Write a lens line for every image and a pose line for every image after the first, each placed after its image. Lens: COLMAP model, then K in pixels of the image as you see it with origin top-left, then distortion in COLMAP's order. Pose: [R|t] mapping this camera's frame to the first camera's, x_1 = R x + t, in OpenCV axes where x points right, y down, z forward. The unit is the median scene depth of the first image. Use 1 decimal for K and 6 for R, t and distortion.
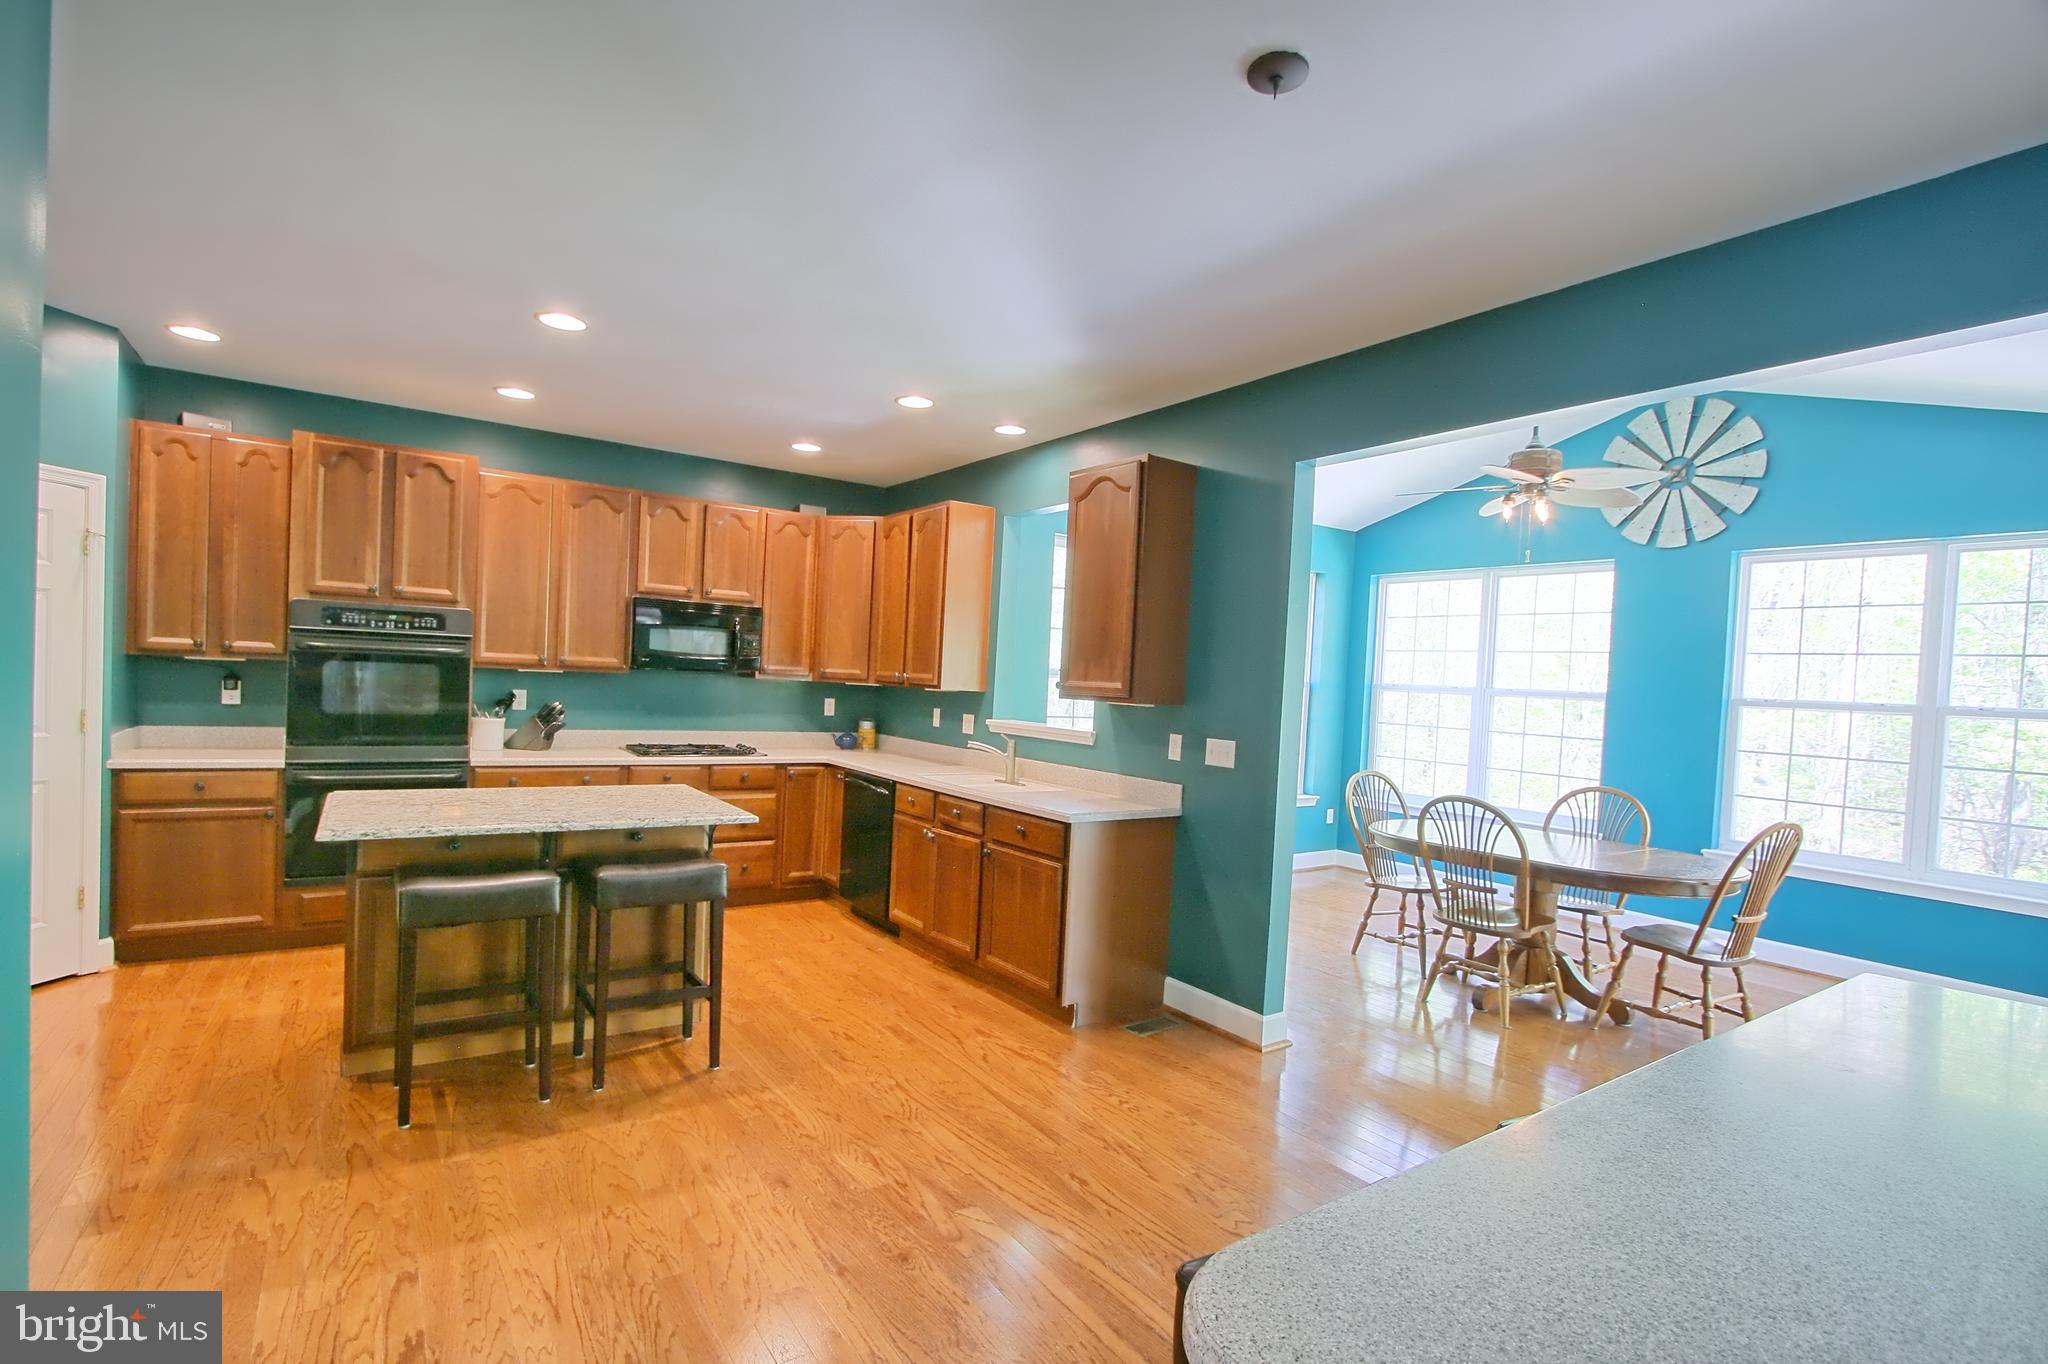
lens RADIAL K [[949.9, 0, 1002.2], [0, 949.9, 708.2], [0, 0, 1]] dist [-0.024479, 0.006500]
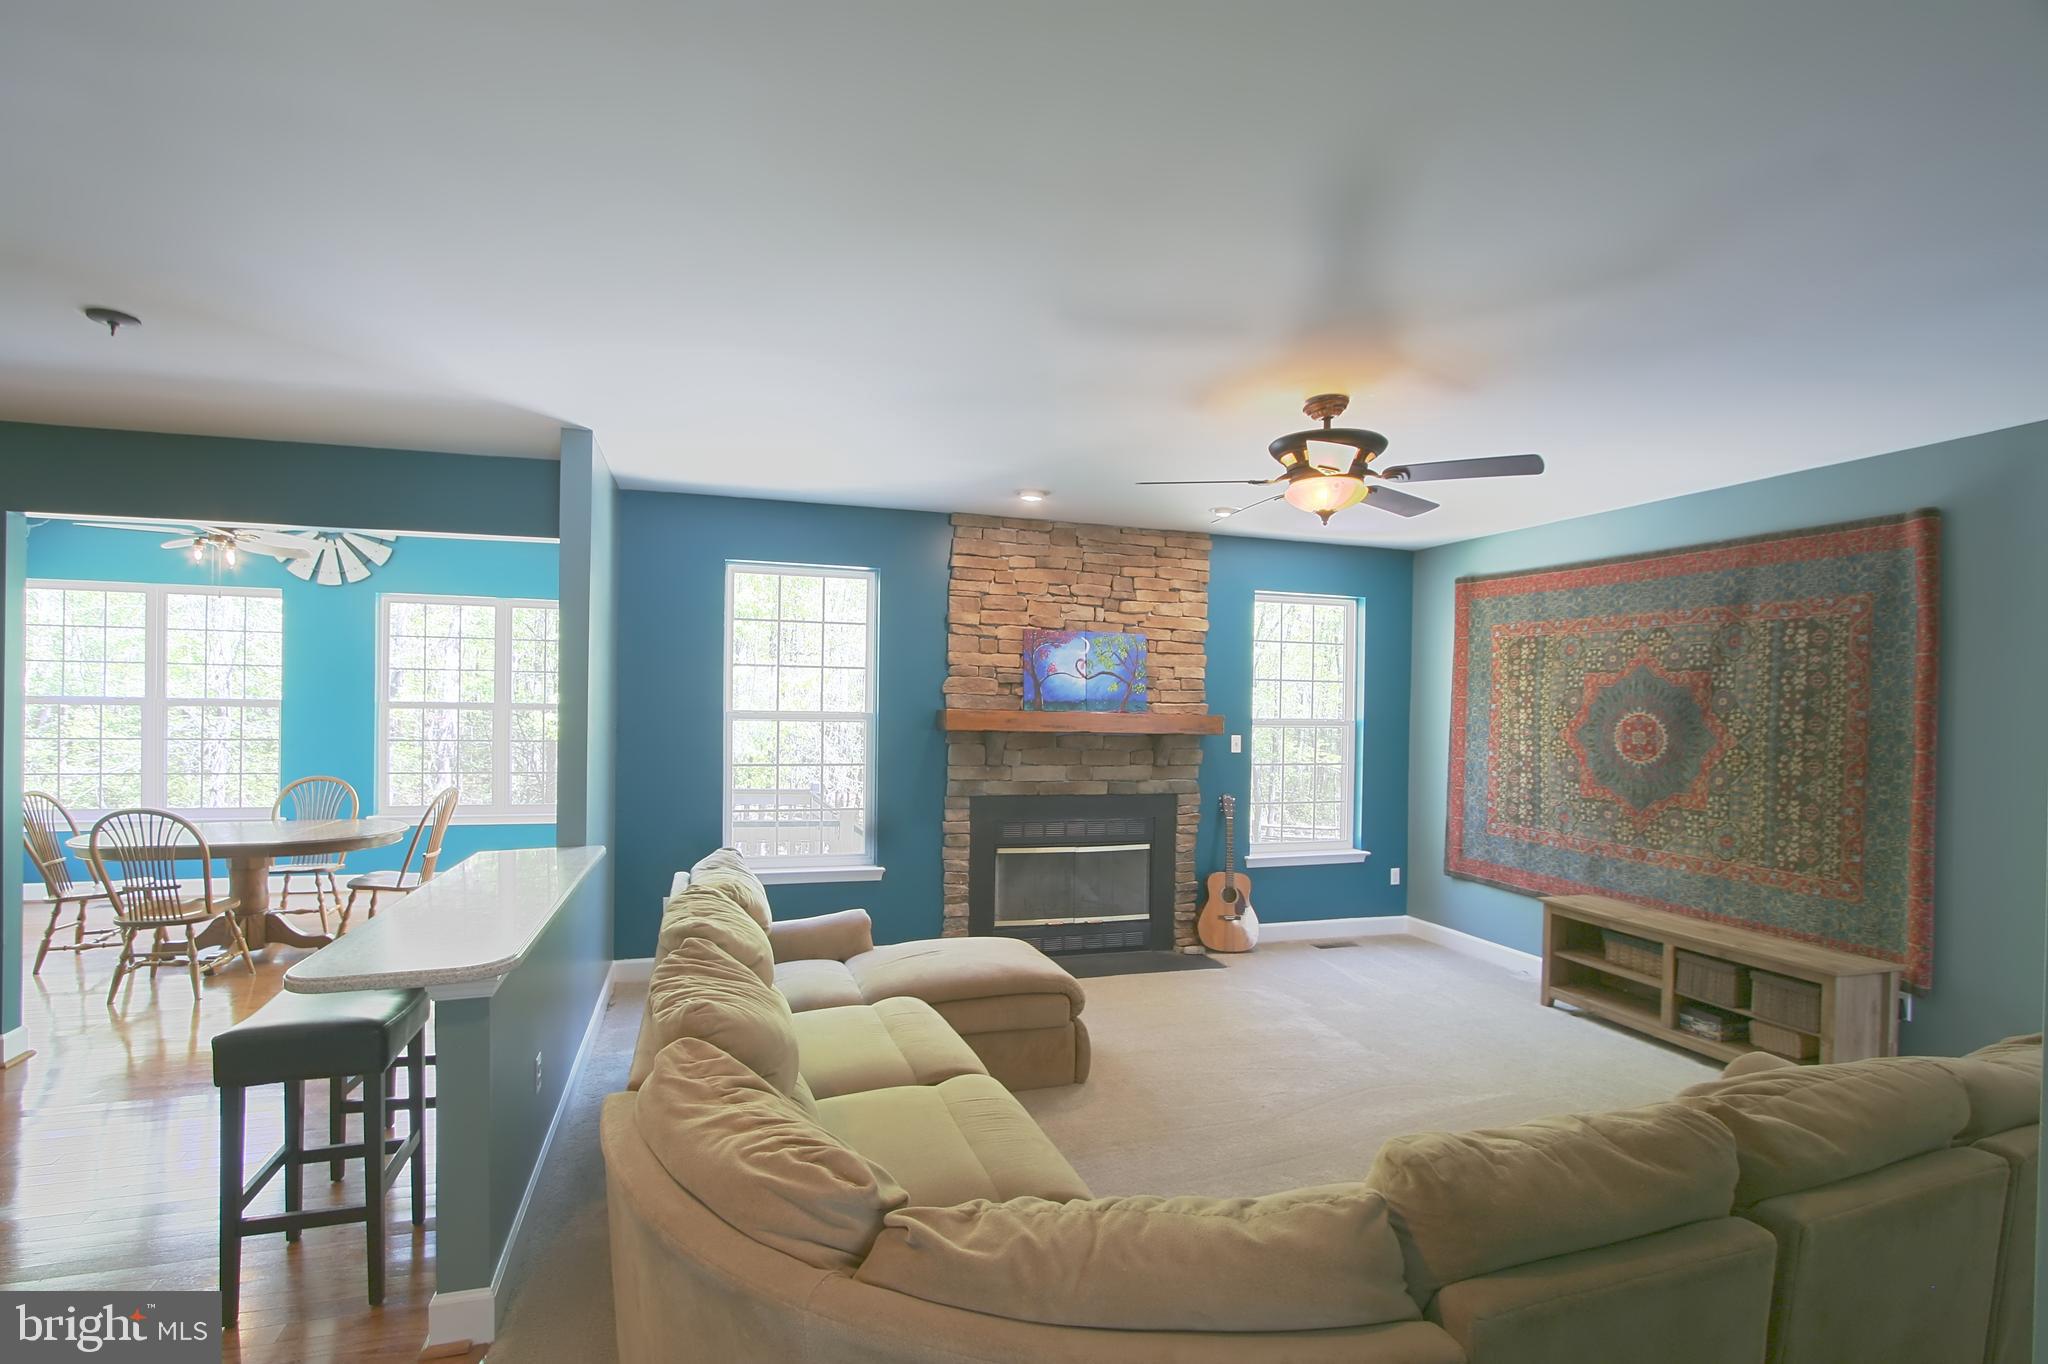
lens RADIAL K [[949.9, 0, 1001.8], [0, 949.9, 707.5], [0, 0, 1]] dist [-0.024479, 0.006500]
pose [[0.298249, -0.048499, 0.953255, -0.266960], [0.028460, 0.998716, 0.041907, -0.036814], [-0.954064, 0.014631, 0.299246, -0.278883]]
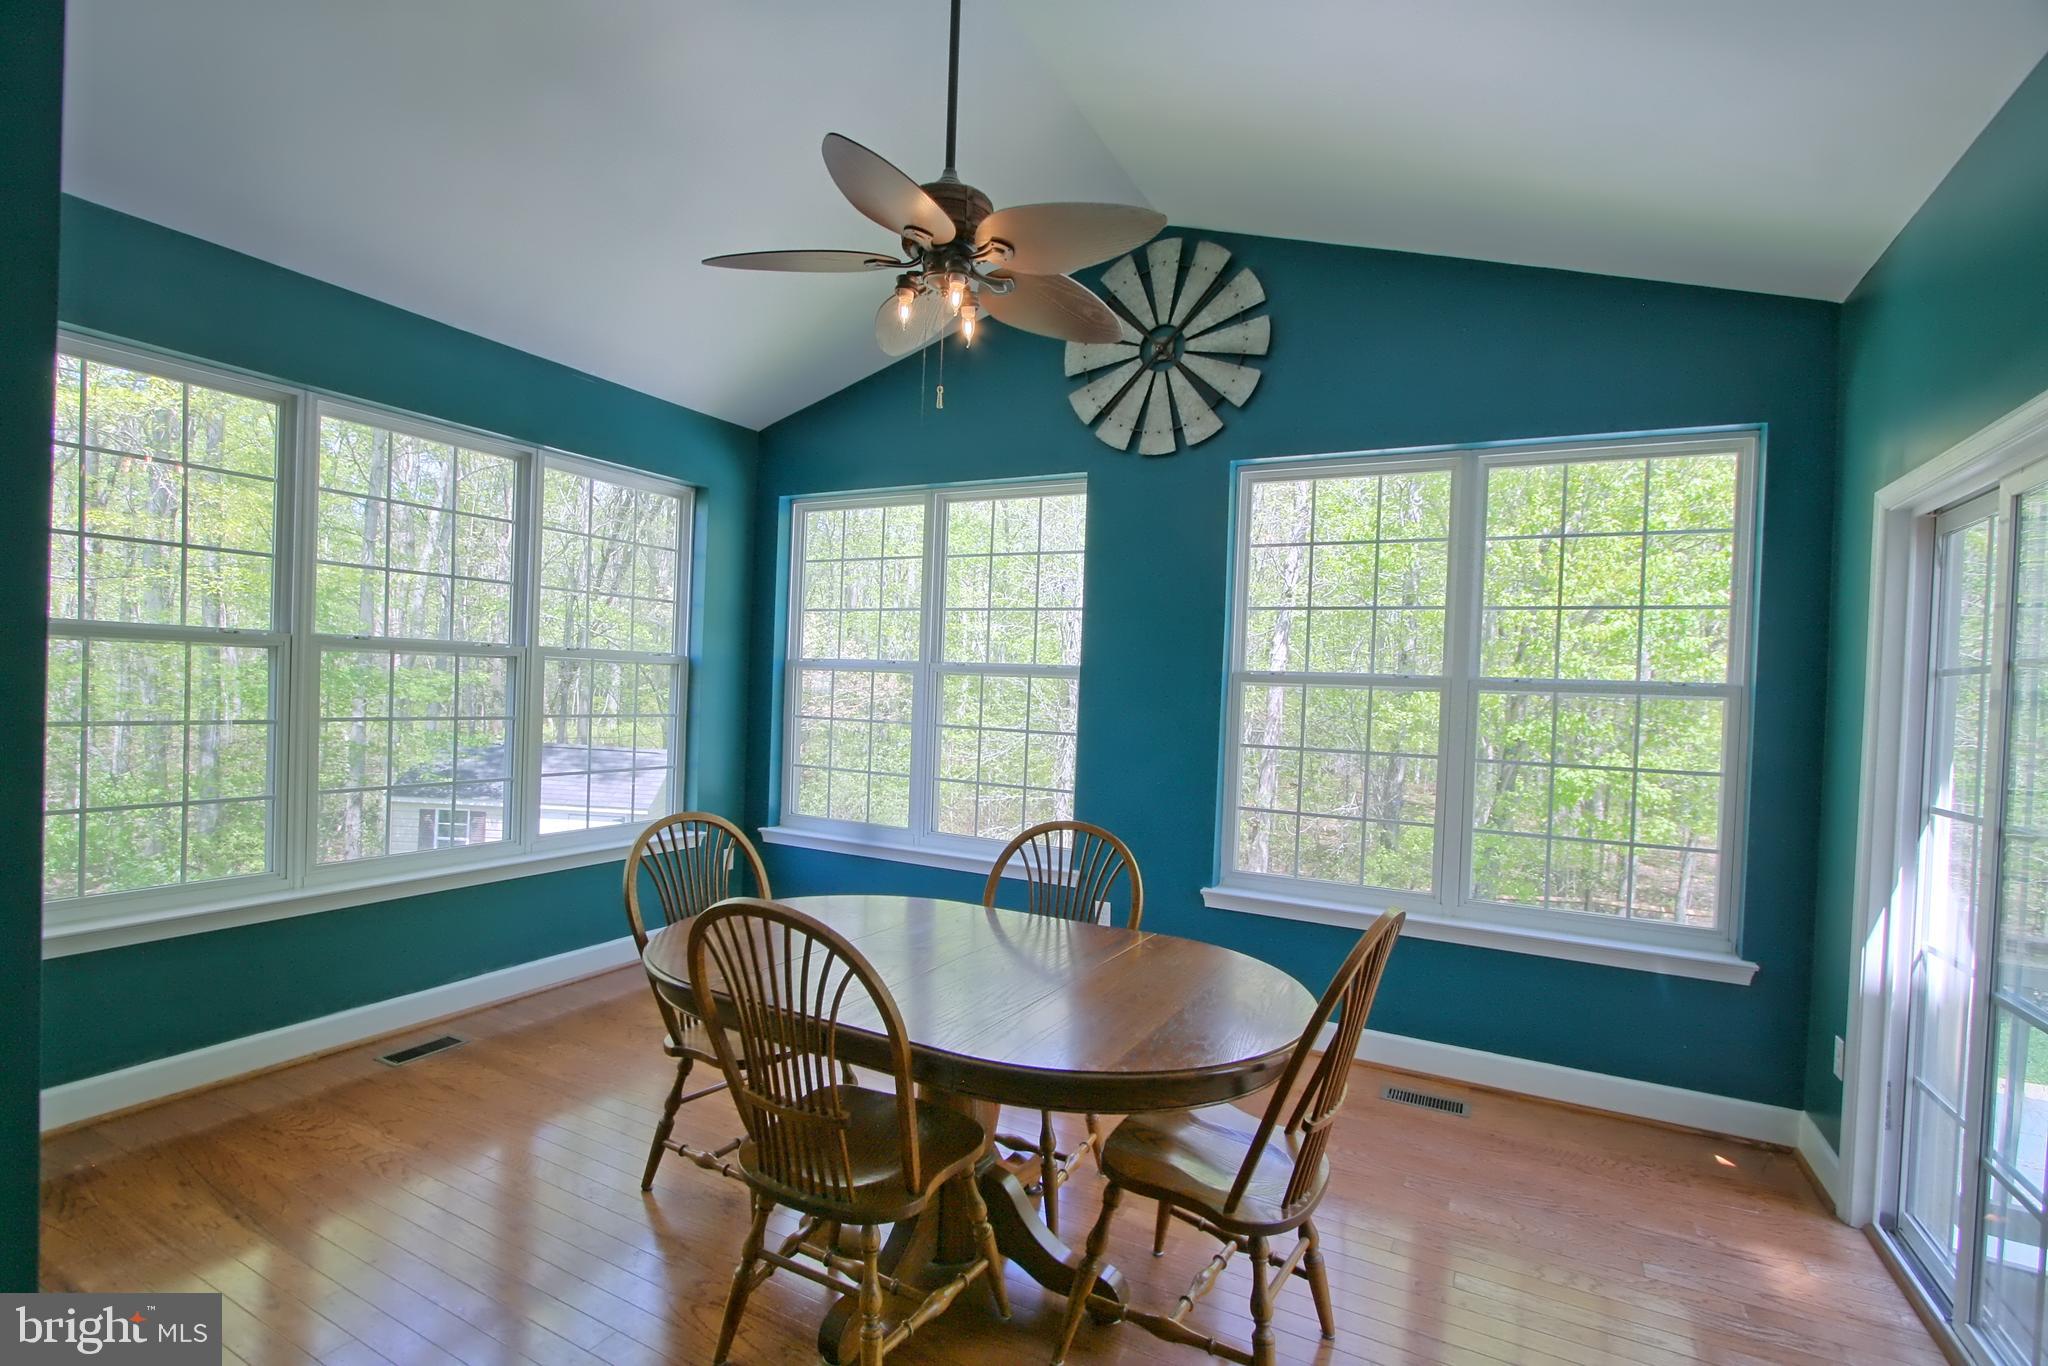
lens RADIAL K [[949.9, 0, 1001.6], [0, 949.9, 710.4], [0, 0, 1]] dist [-0.024479, 0.006500]
pose [[0.888721, -0.023216, 0.457860, 0.321201], [0.017411, 0.999706, 0.016896, 0.003983], [-0.458118, -0.007044, 0.888864, 0.482506]]
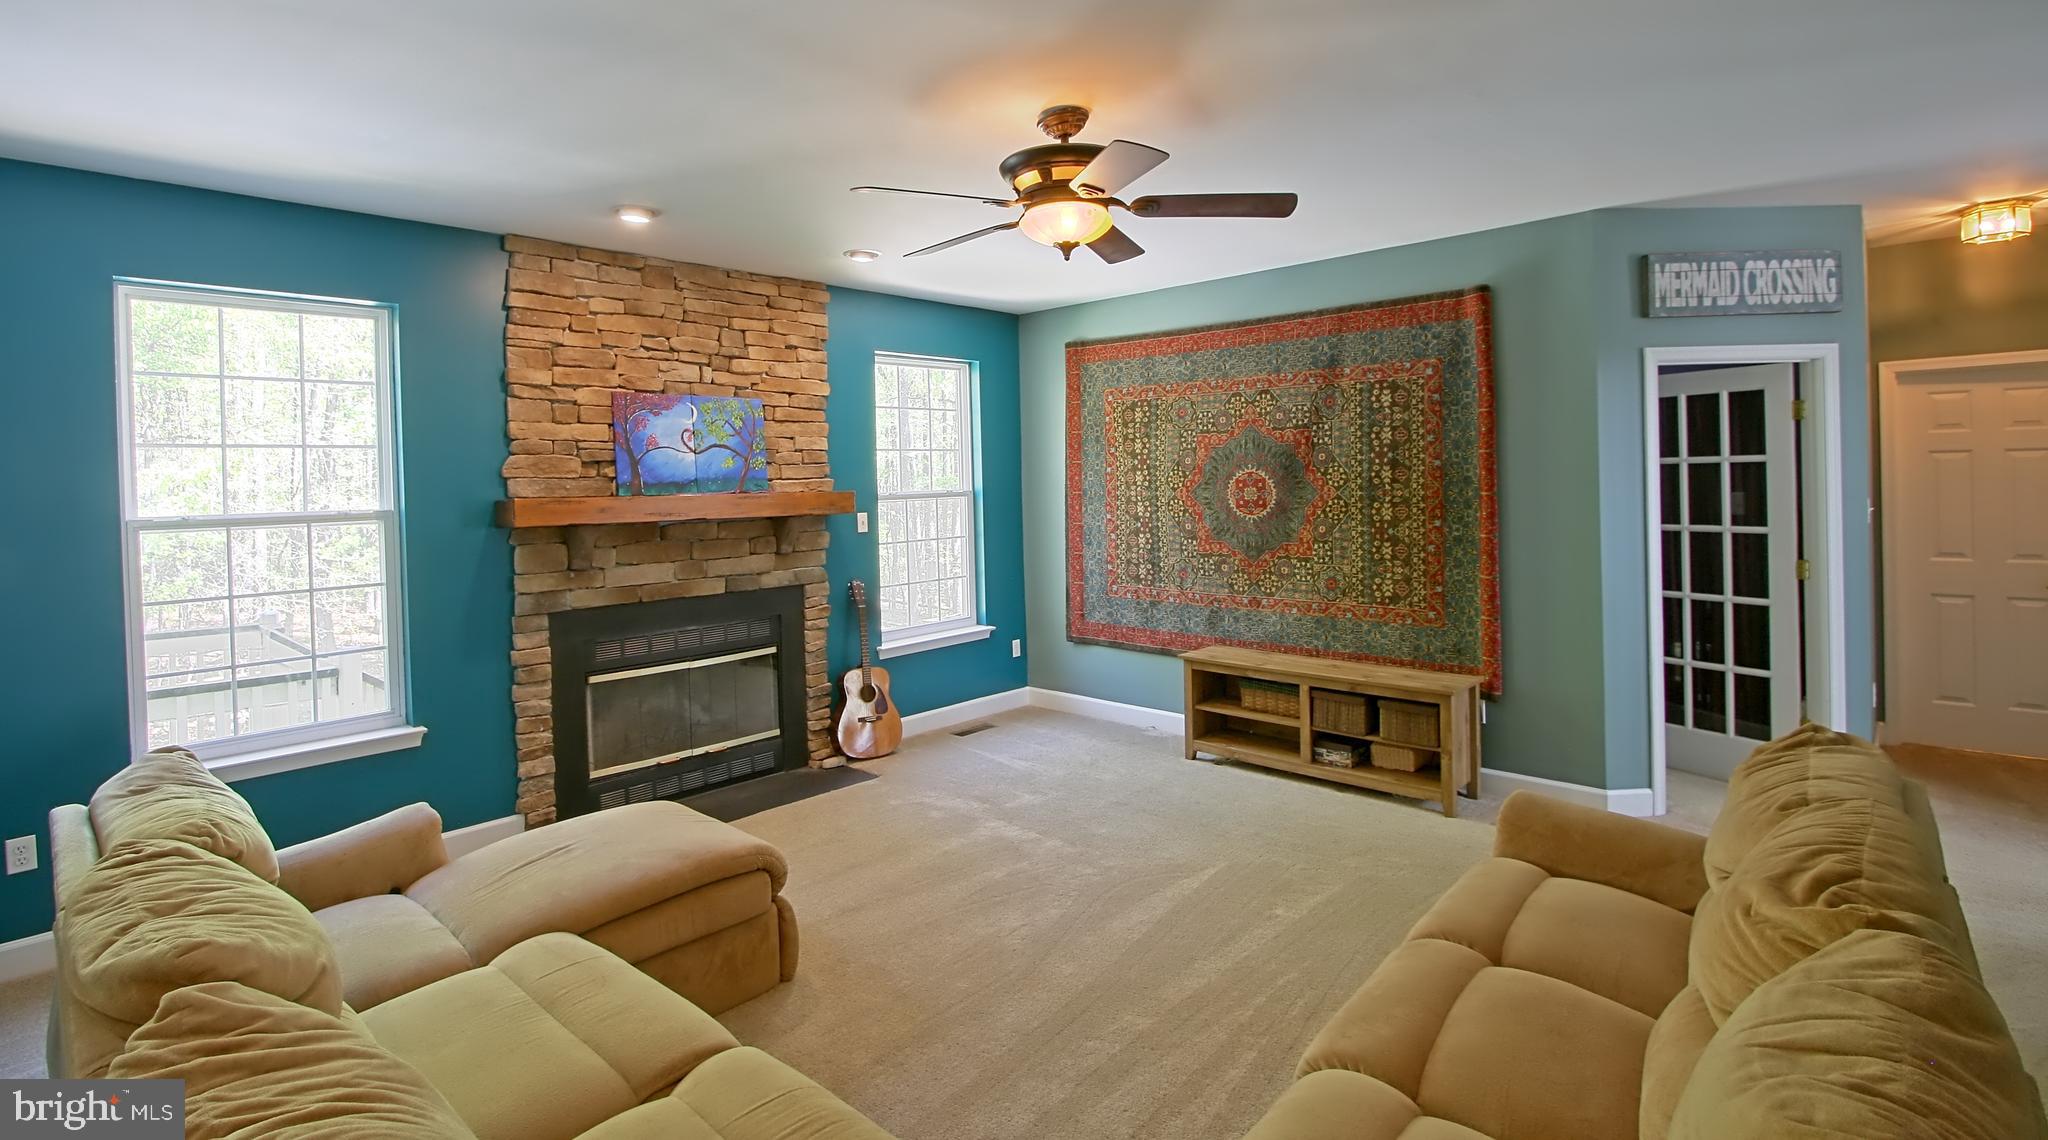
lens RADIAL K [[956.3, 0, 1000.1], [0, 956.3, 483.1], [0, 0, 1]] dist [-0.026262, 0.006546]
pose [[-0.205003, -0.048688, 0.977550, -0.116079], [0.047100, 0.997114, 0.059539, -0.033066], [-0.977627, 0.058248, -0.202119, -0.134465]]
